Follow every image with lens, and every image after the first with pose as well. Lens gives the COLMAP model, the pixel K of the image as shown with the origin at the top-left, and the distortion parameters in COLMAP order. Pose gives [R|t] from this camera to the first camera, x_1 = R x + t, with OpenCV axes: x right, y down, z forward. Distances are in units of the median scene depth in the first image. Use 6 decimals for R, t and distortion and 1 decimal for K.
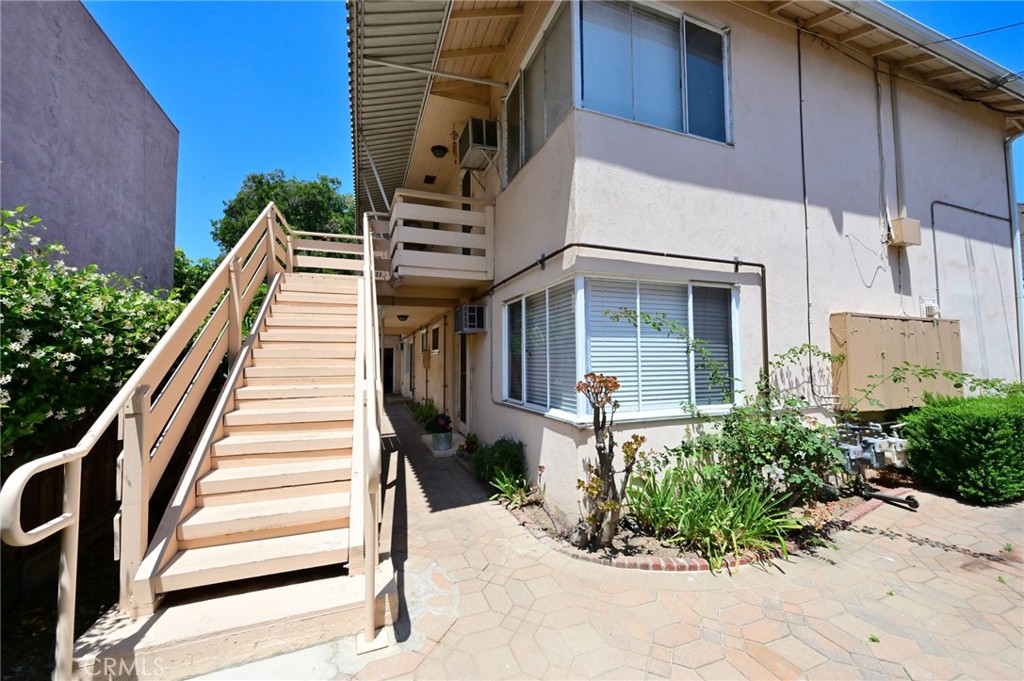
lens RADIAL K [[398.7, 0, 513.7], [0, 398.7, 341.0], [0, 0, 1]] dist [-0.000402, -0.000120]
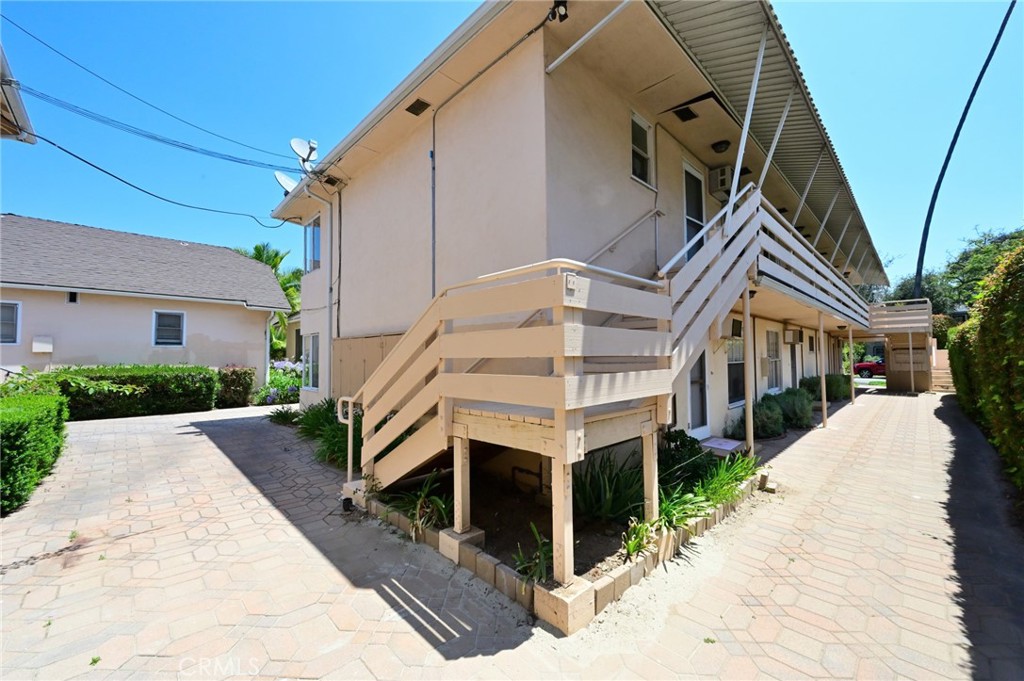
lens RADIAL K [[398.7, 0, 513.0], [0, 398.7, 341.5], [0, 0, 1]] dist [-0.000402, -0.000120]
pose [[-0.394113, 0.042533, 0.918077, -0.253979], [-0.033344, 0.997609, -0.060531, 0.013993], [-0.918457, -0.054468, -0.391753, 0.338071]]
